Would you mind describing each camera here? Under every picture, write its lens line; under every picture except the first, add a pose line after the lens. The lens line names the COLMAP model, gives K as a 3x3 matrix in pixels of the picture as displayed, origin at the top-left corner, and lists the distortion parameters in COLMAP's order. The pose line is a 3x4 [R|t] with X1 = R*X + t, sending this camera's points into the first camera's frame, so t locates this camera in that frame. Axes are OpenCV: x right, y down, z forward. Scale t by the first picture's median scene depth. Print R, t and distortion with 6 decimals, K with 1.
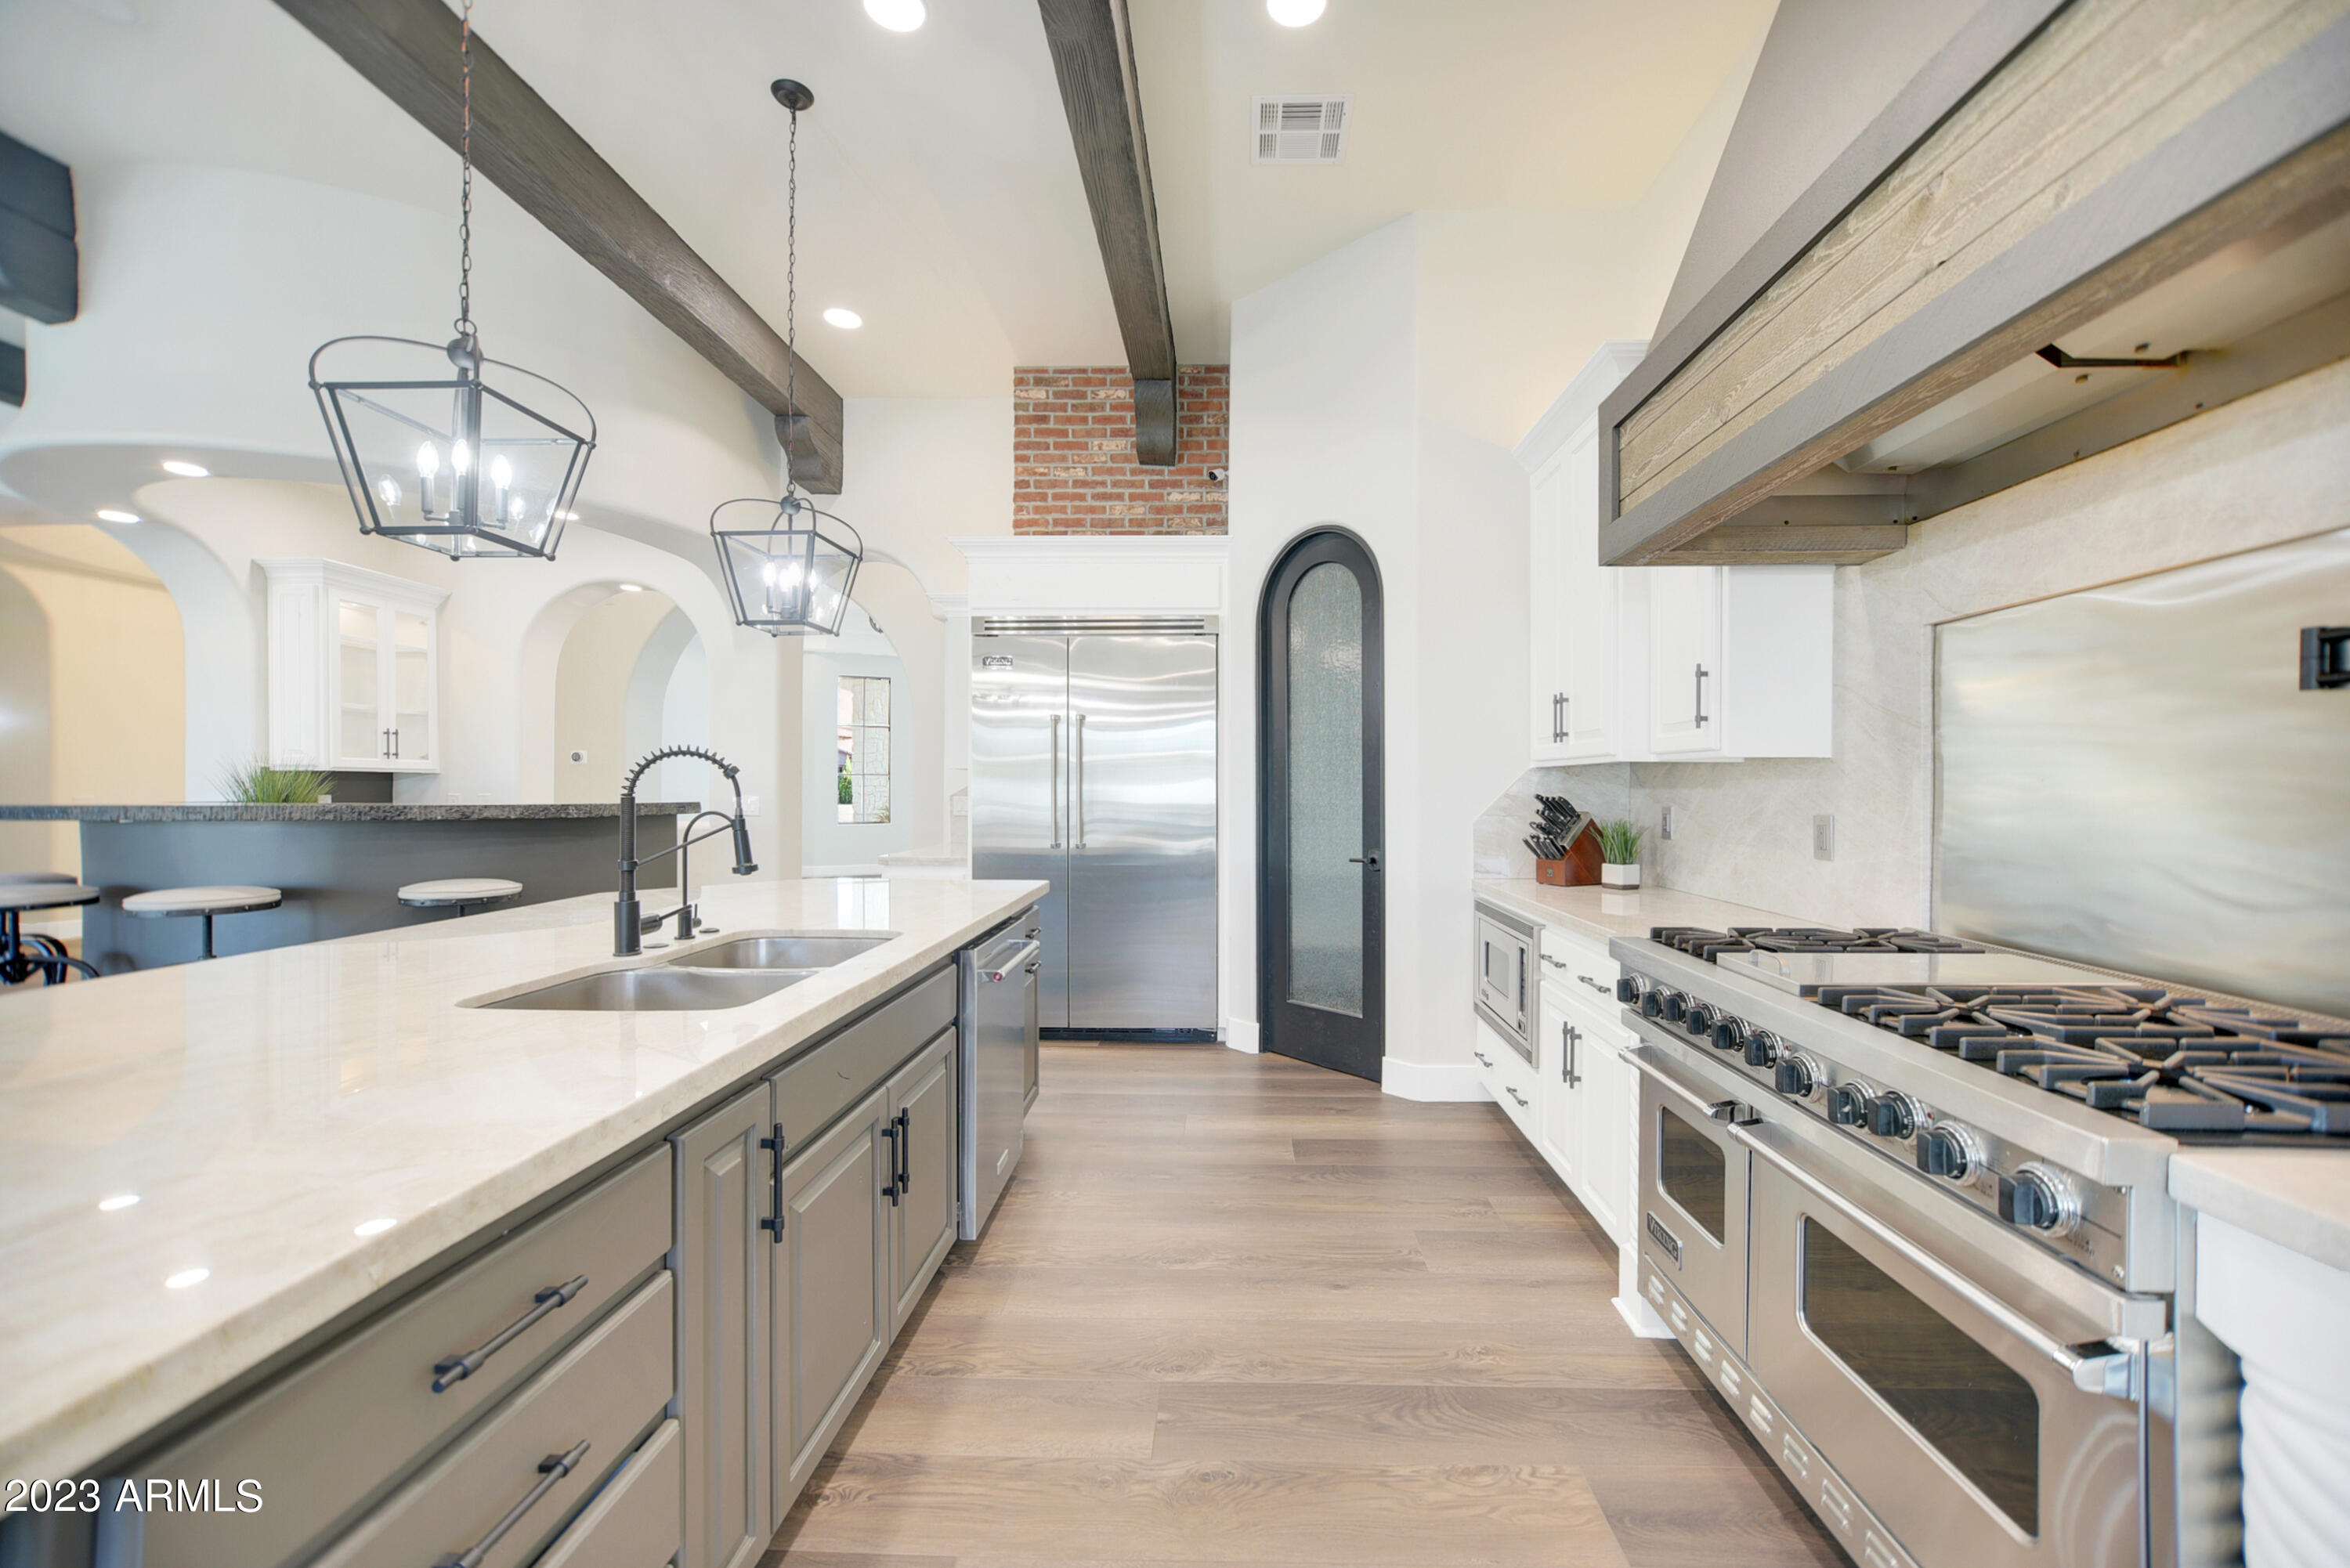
lens RADIAL K [[917.2, 0, 1189.0], [0, 917.2, 782.3], [0, 0, 1]] dist [-0.003372, -0.000072]
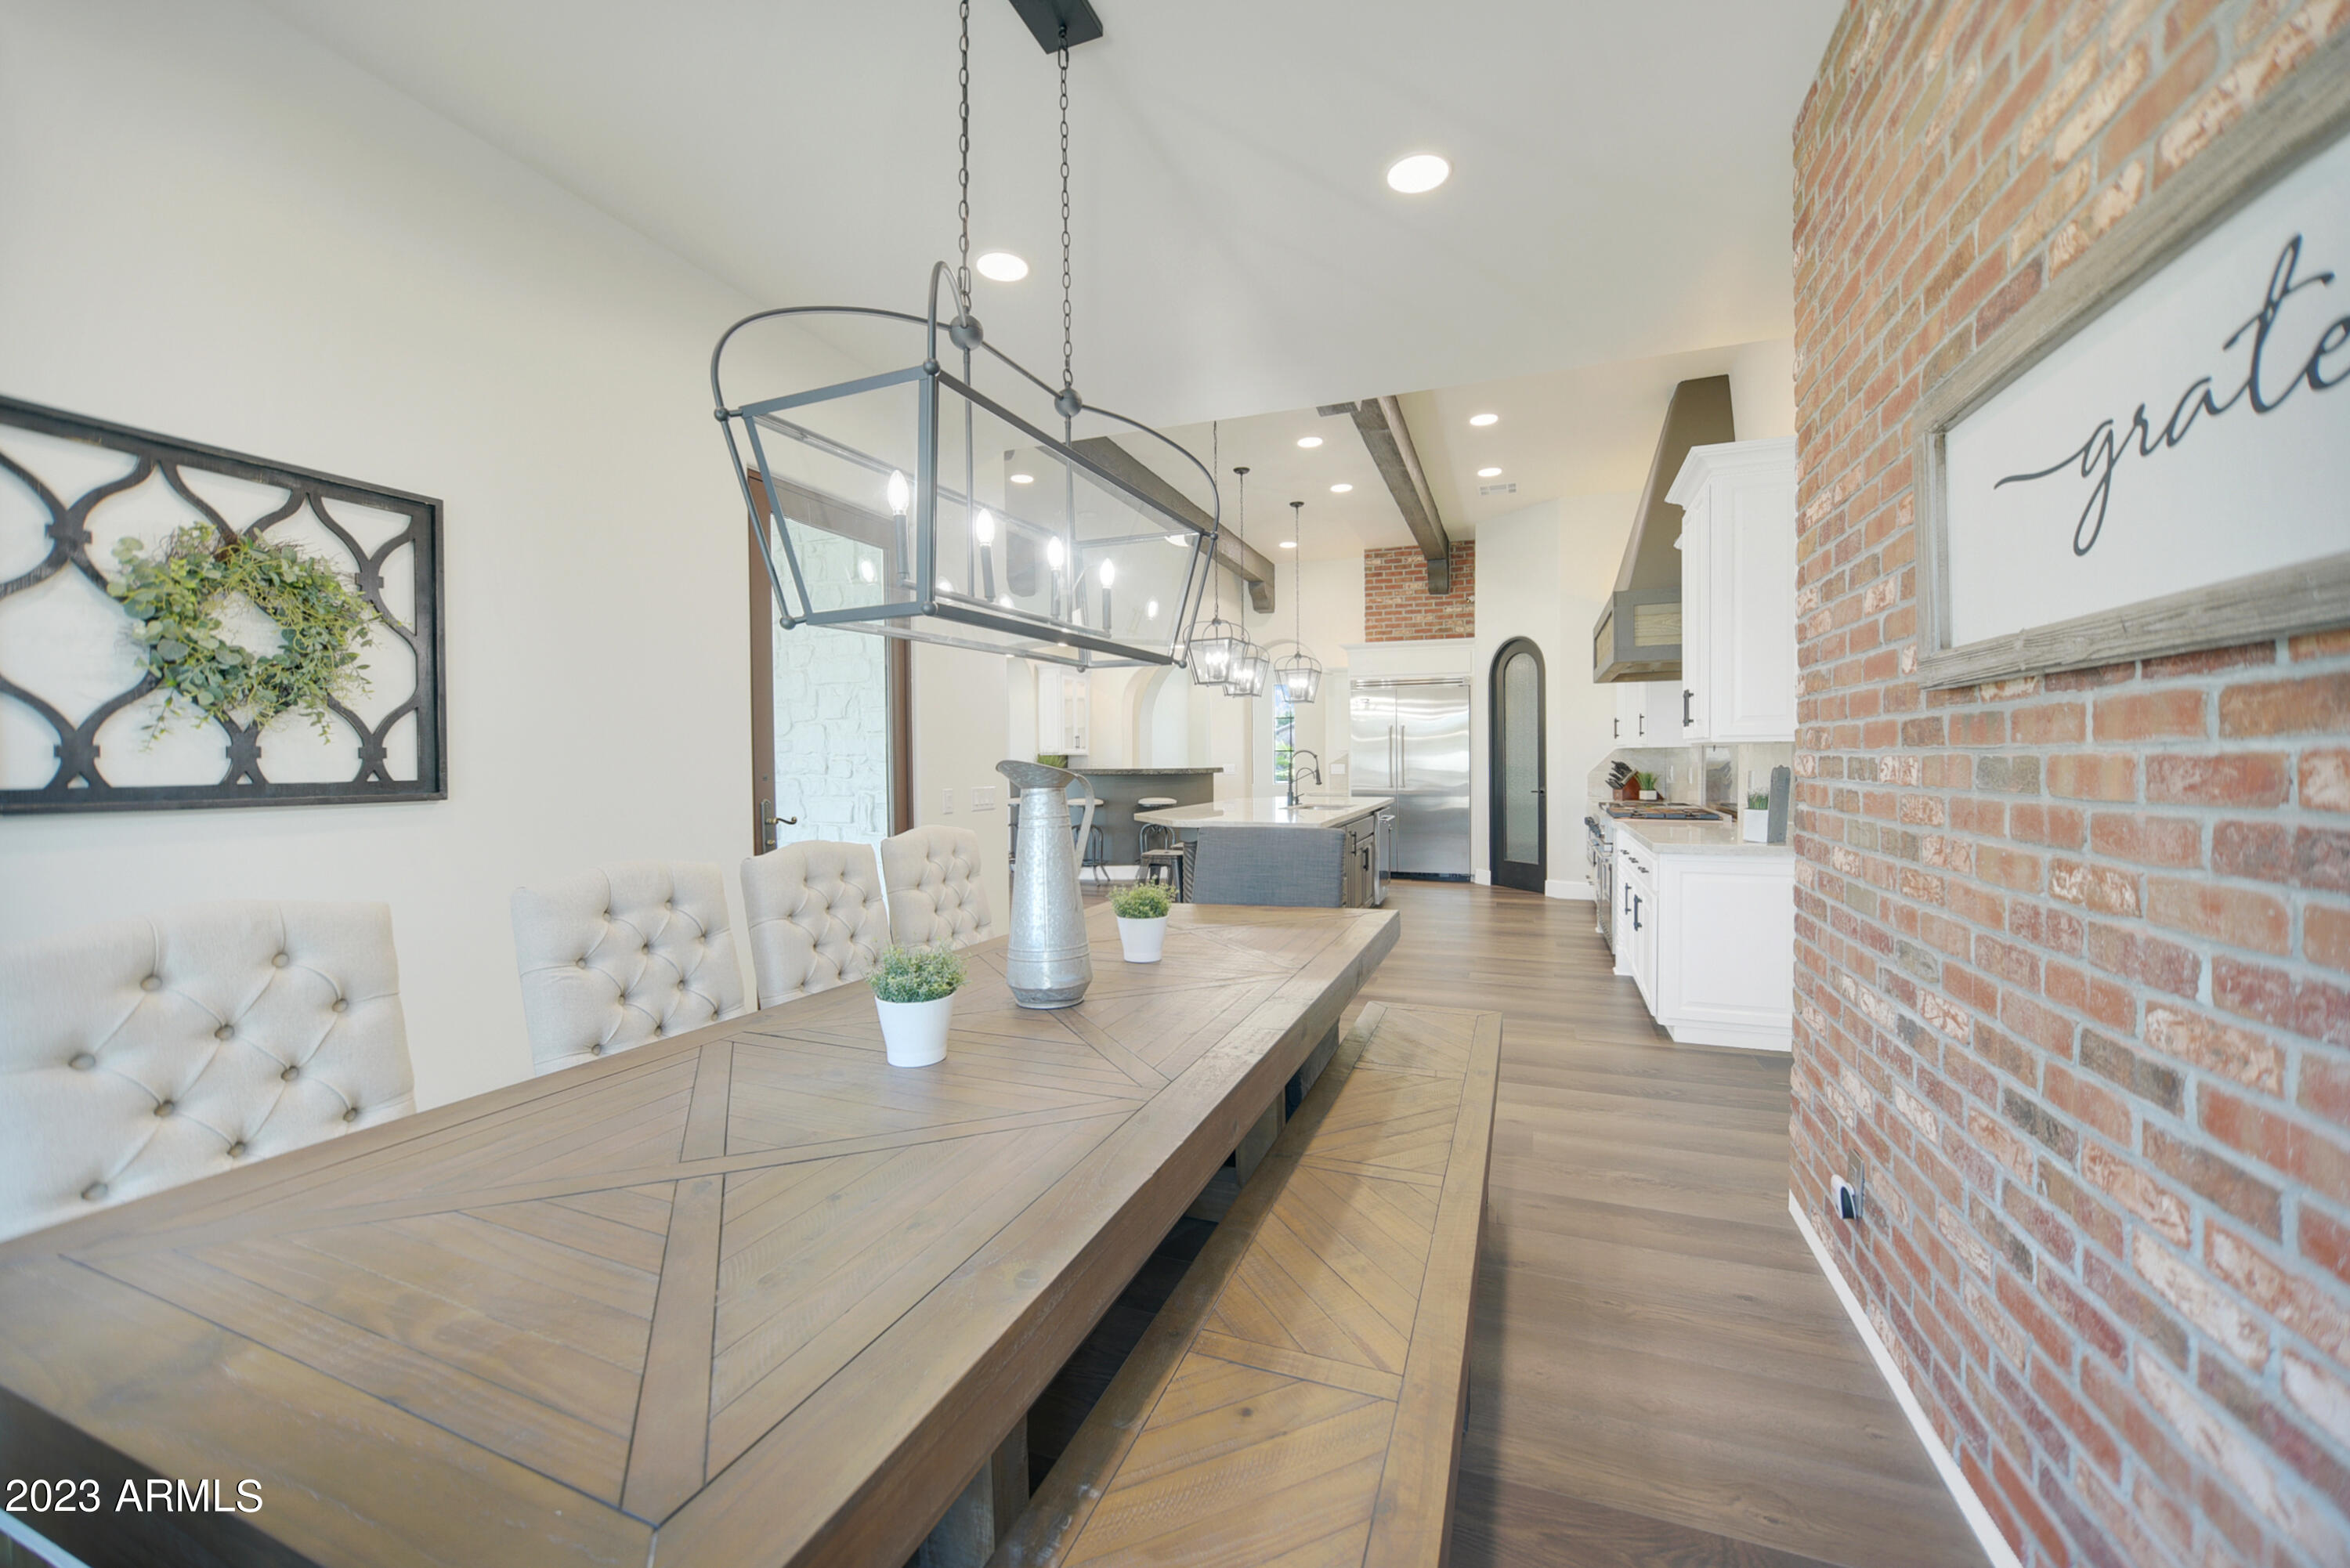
lens RADIAL K [[917.2, 0, 1191.3], [0, 917.2, 766.4], [0, 0, 1]] dist [-0.003372, -0.000072]
pose [[0.953705, -0.005031, -0.300702, 0.063000], [0.008352, 0.999917, 0.009761, -0.003519], [0.300628, -0.011821, 0.953668, -1.342116]]
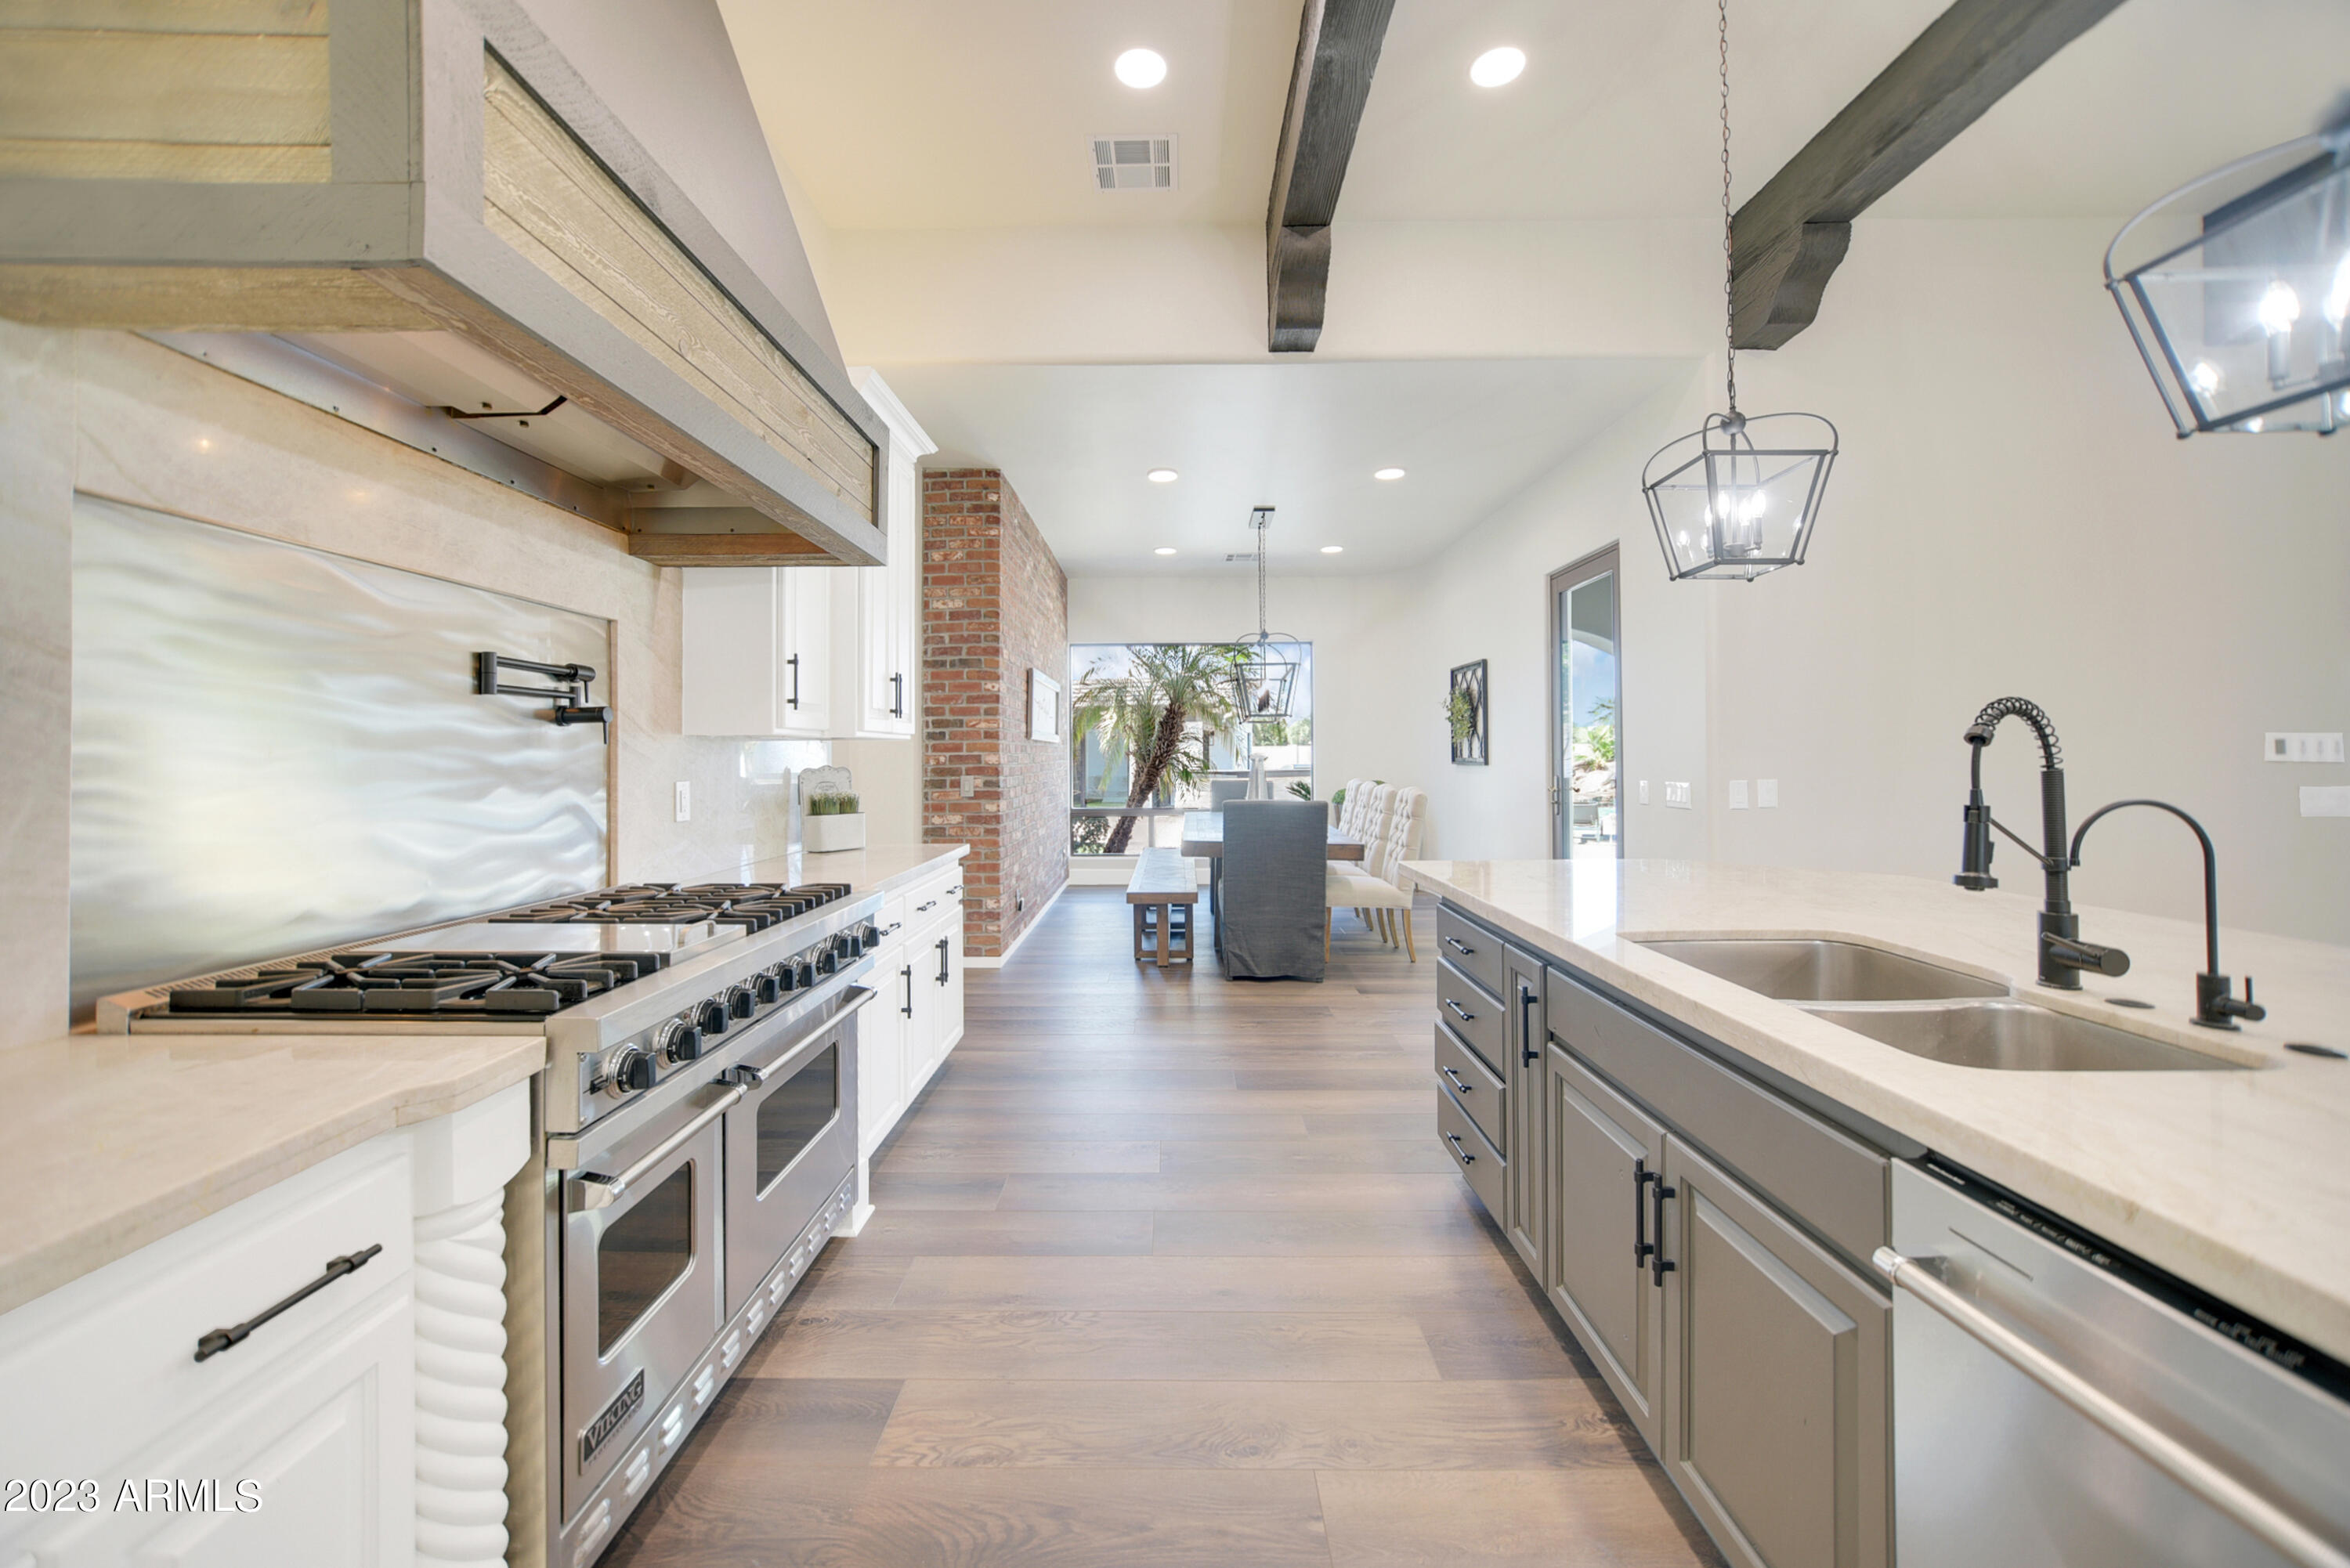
lens RADIAL K [[917.2, 0, 1179.6], [0, 917.2, 764.9], [0, 0, 1]] dist [-0.003372, -0.000072]
pose [[-0.998670, 0.002013, -0.051521, 0.119301], [0.002097, 0.999997, -0.001573, 0.010153], [0.051517, -0.001679, -0.998671, 1.603459]]
